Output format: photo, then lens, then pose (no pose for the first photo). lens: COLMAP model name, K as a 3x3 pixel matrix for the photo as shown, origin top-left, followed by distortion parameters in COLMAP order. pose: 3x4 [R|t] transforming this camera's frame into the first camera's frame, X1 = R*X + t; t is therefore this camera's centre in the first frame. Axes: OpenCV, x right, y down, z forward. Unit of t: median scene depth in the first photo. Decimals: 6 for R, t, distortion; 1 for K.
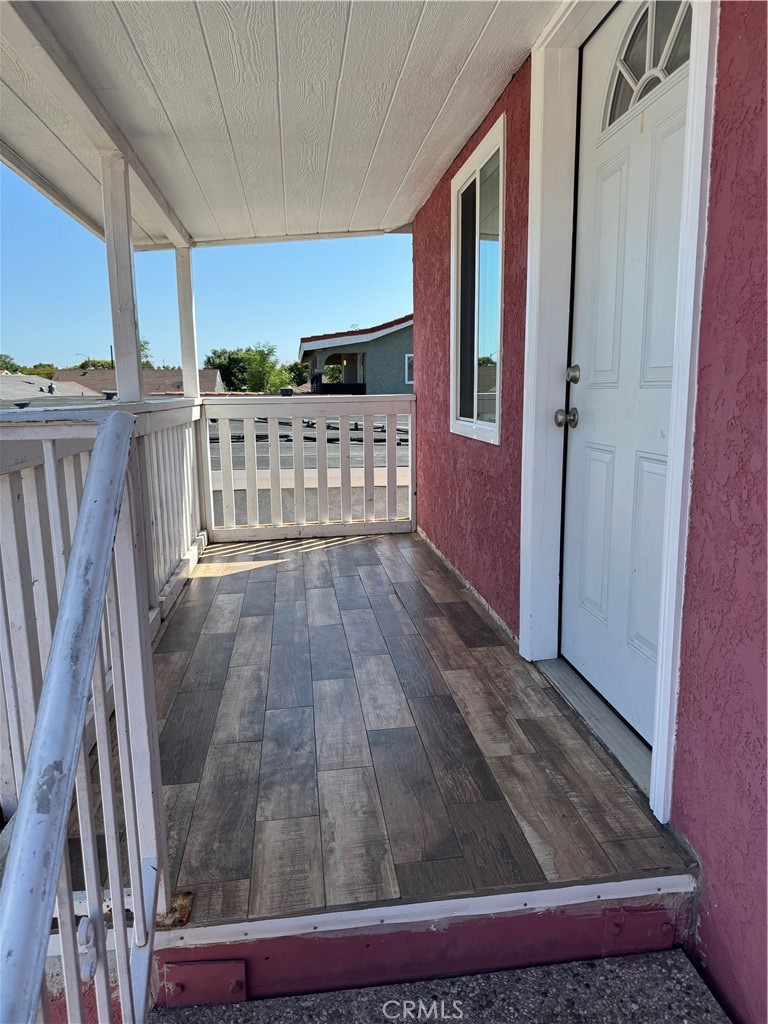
lens RADIAL K [[708.8, 0, 384.0], [0, 708.8, 512.0], [0, 0, 1]] dist [0.135071, -0.230781]
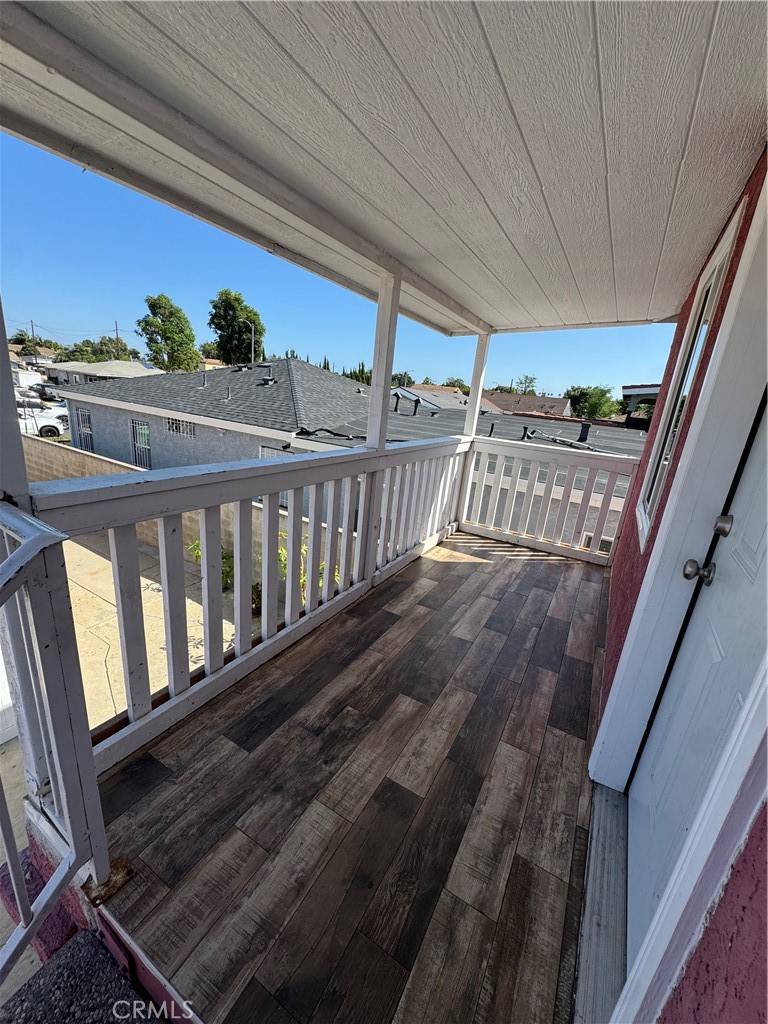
lens RADIAL K [[406.2, 0, 384.0], [0, 406.2, 512.0], [0, 0, 1]] dist [-0.003397, 0.000634]
pose [[0.794173, 0.257862, -0.550269, 0.176587], [-0.208430, 0.966163, 0.151939, -0.168037], [0.570829, -0.005973, 0.821047, 0.344243]]
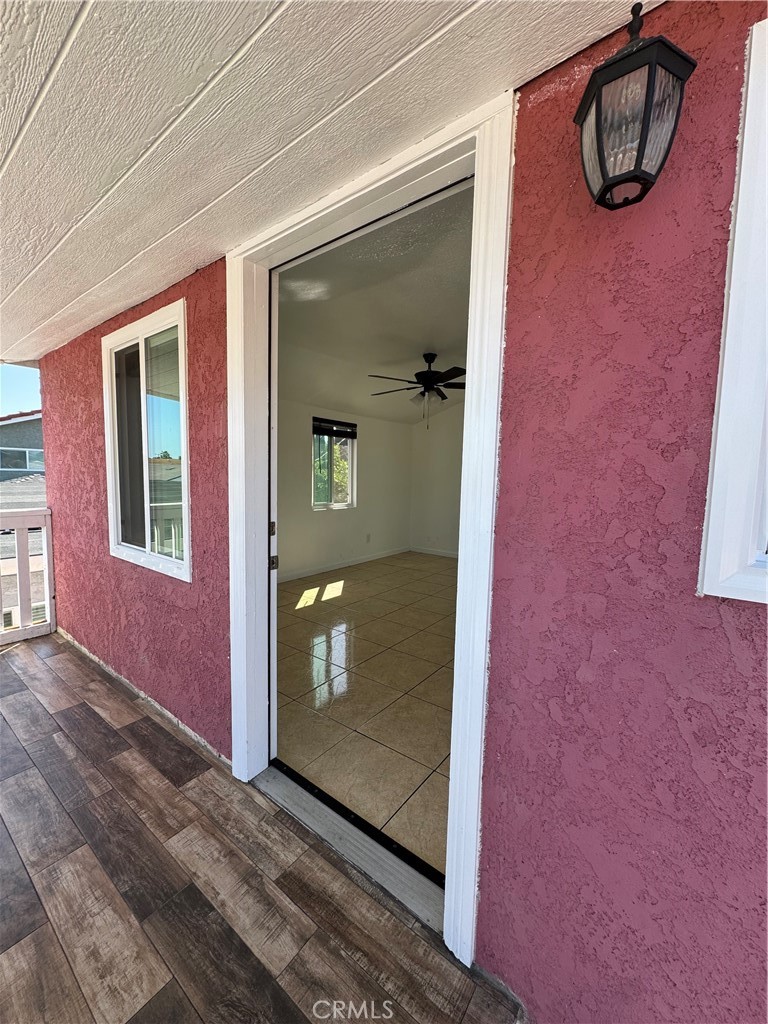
lens RADIAL K [[406.2, 0, 384.0], [0, 406.2, 512.0], [0, 0, 1]] dist [-0.003397, 0.000634]
pose [[0.697769, -0.033777, 0.715526, -0.079753], [0.092153, 0.994820, -0.042904, -0.152944], [-0.710371, 0.095875, 0.697267, 0.342320]]
